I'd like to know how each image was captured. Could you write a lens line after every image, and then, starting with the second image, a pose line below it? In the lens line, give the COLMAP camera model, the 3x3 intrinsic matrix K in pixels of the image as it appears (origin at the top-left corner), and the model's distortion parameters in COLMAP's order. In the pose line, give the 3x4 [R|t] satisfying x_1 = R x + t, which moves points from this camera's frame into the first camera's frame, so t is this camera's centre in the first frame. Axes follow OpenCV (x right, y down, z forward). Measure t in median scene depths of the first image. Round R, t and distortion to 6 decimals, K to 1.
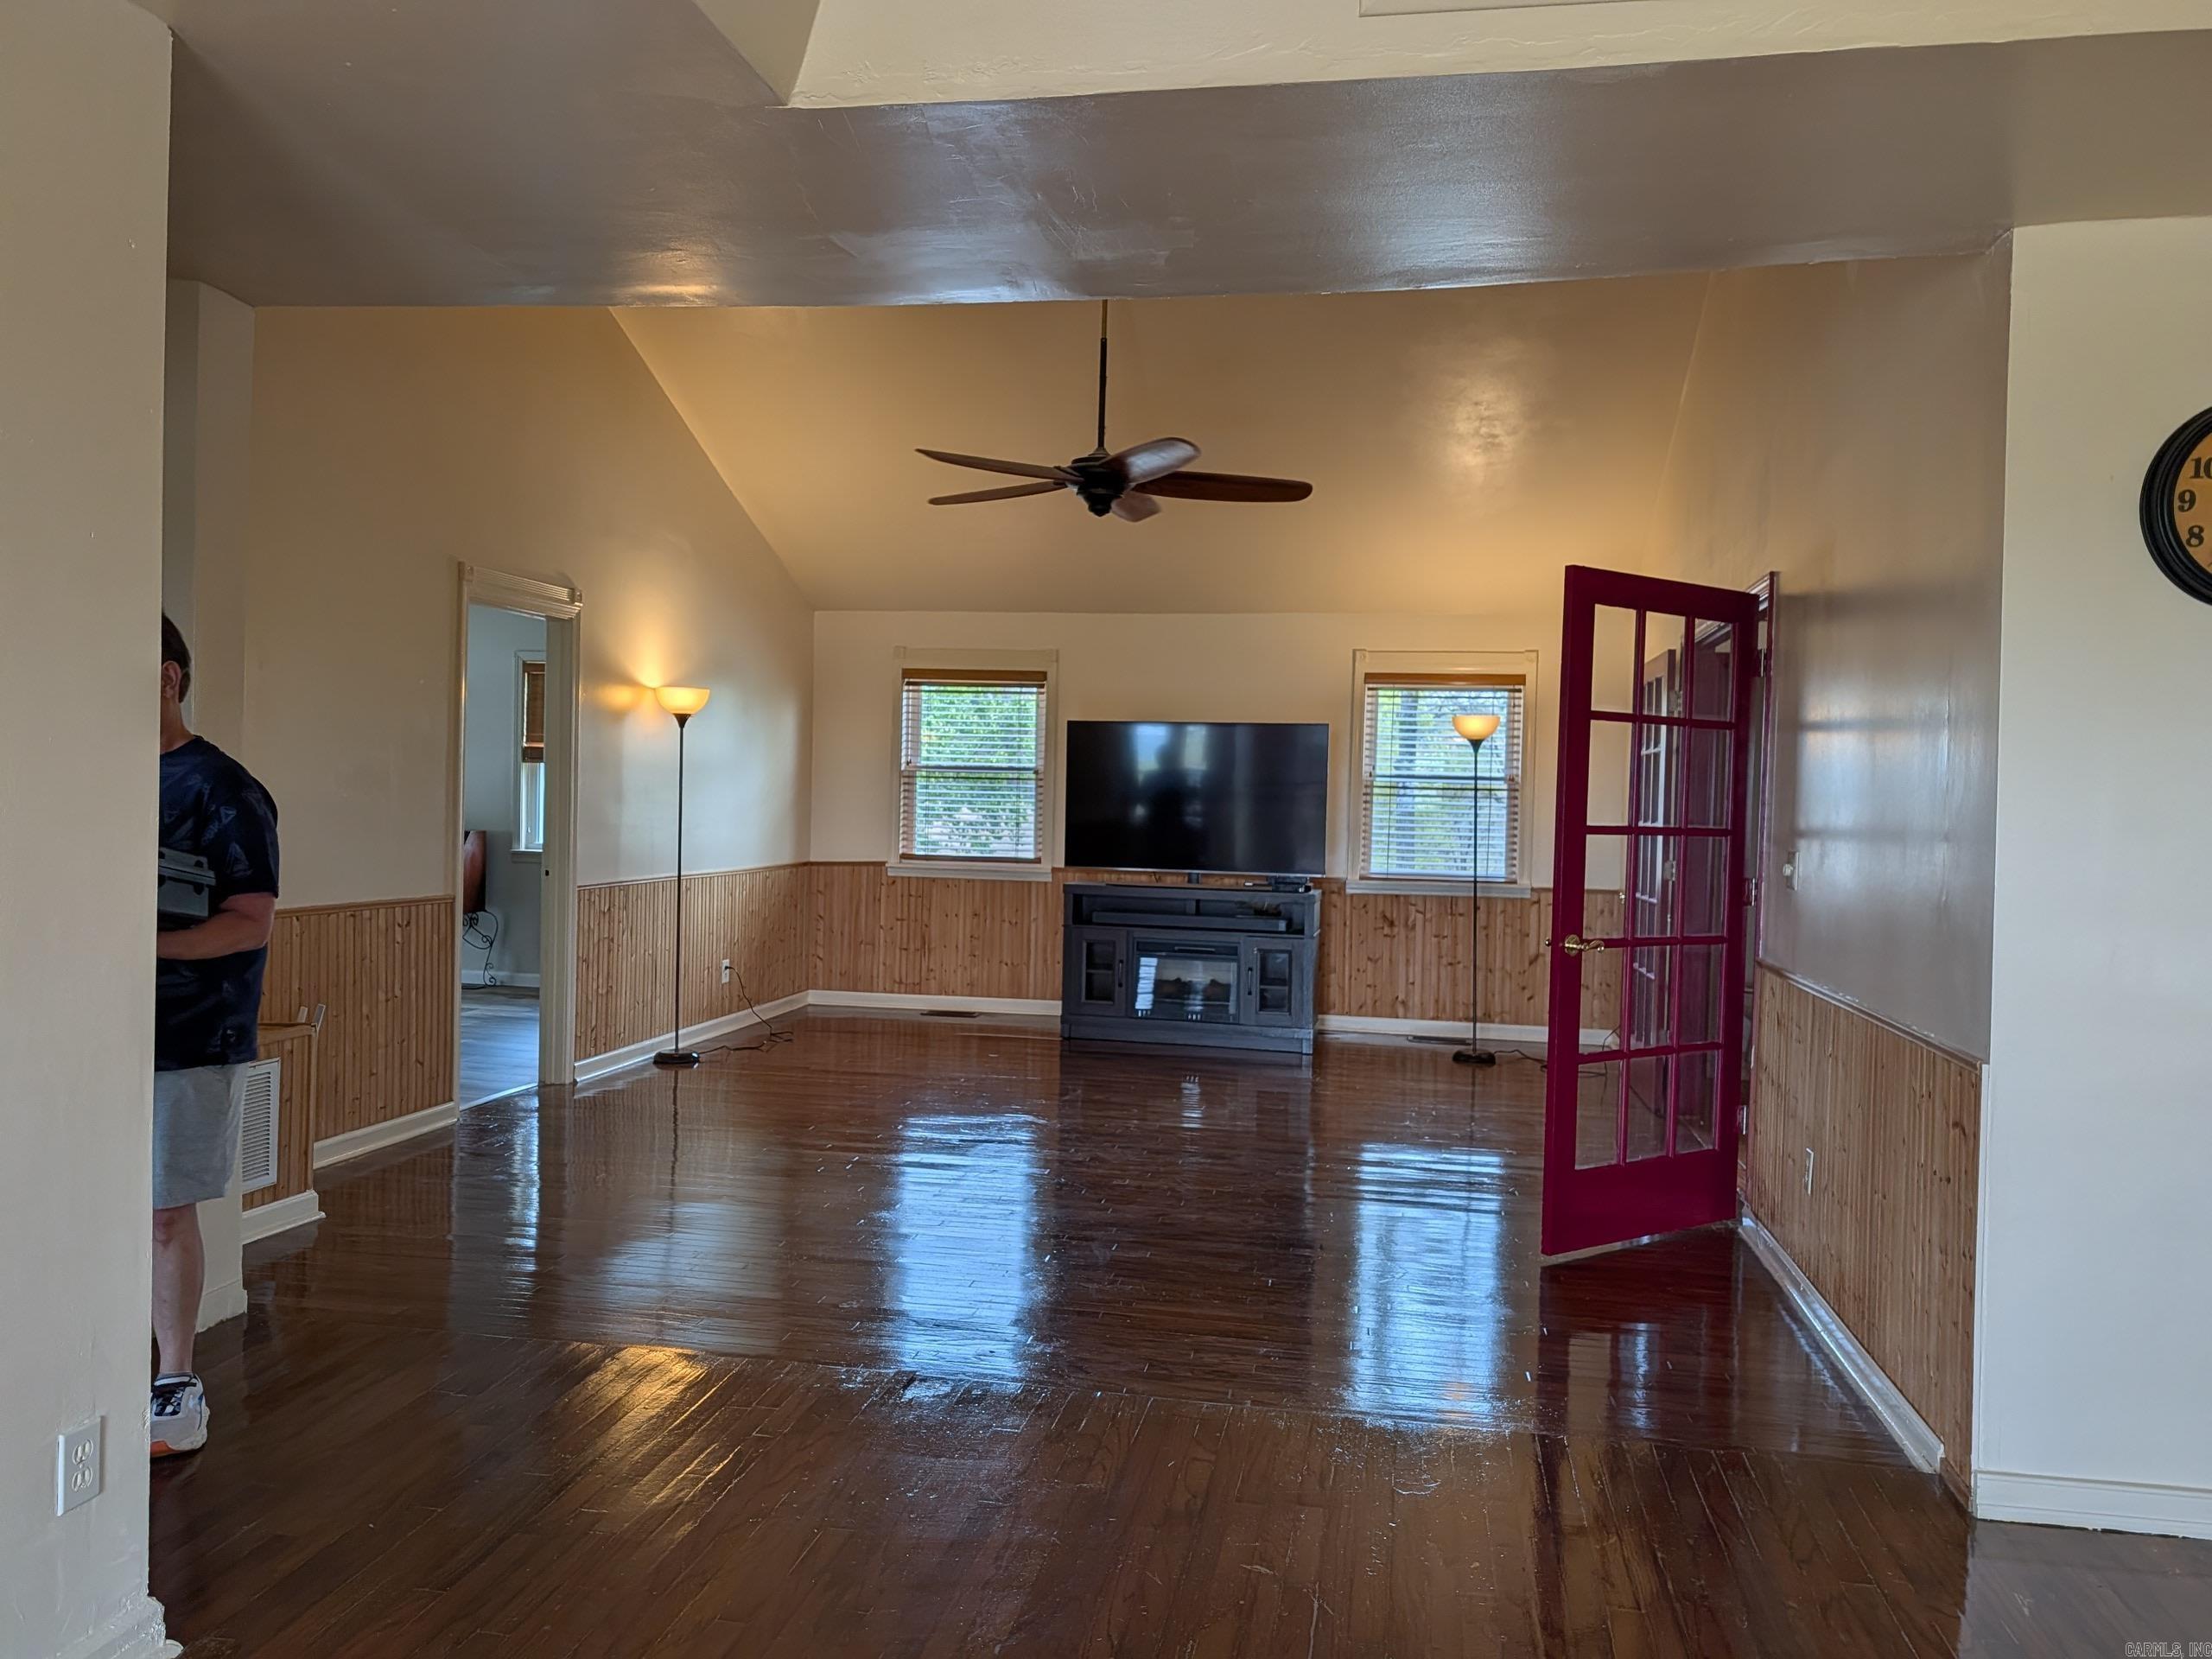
lens RADIAL K [[1584.9, 0, 1101.6], [0, 1584.9, 825.6], [0, 0, 1]] dist [0.022786, -0.027624]
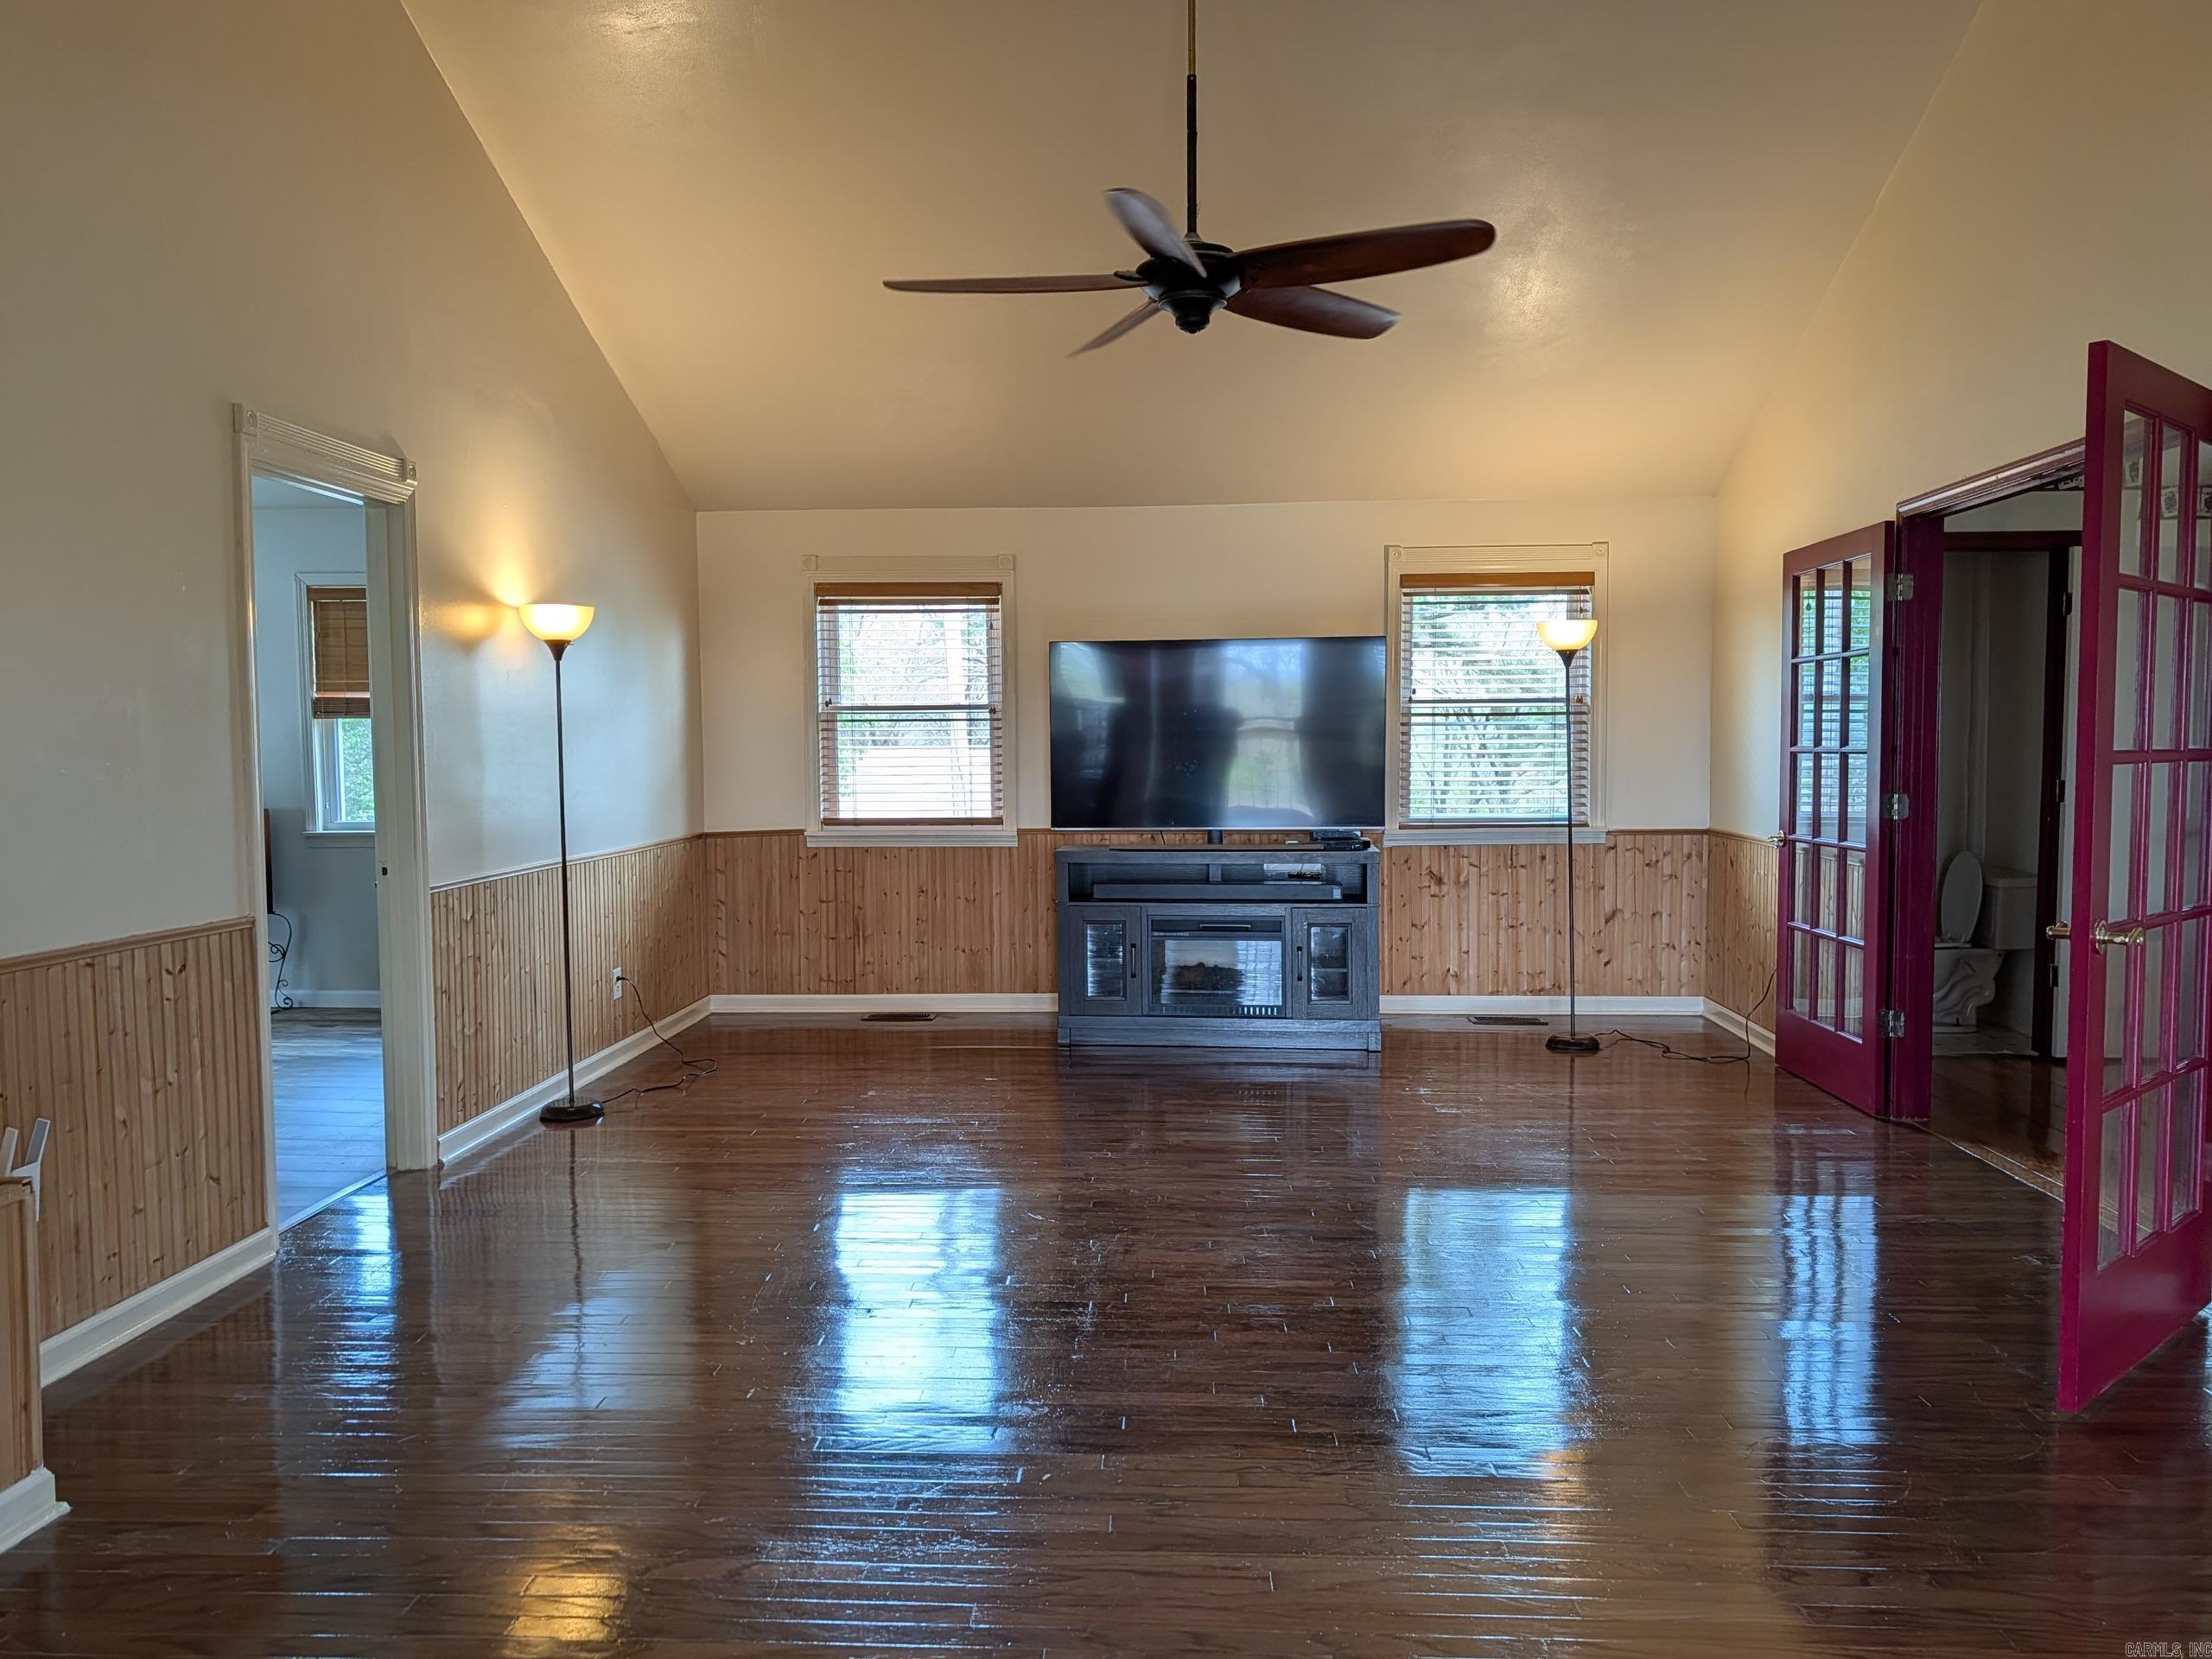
lens RADIAL K [[1615.2, 0, 1106.0], [0, 1615.2, 829.5], [0, 0, 1]] dist [0.008797, -0.000725]
pose [[0.991858, -0.039542, 0.121051, -0.092936], [0.034908, 0.998583, 0.040168, -0.004673], [-0.122468, -0.035615, 0.991833, 0.199525]]
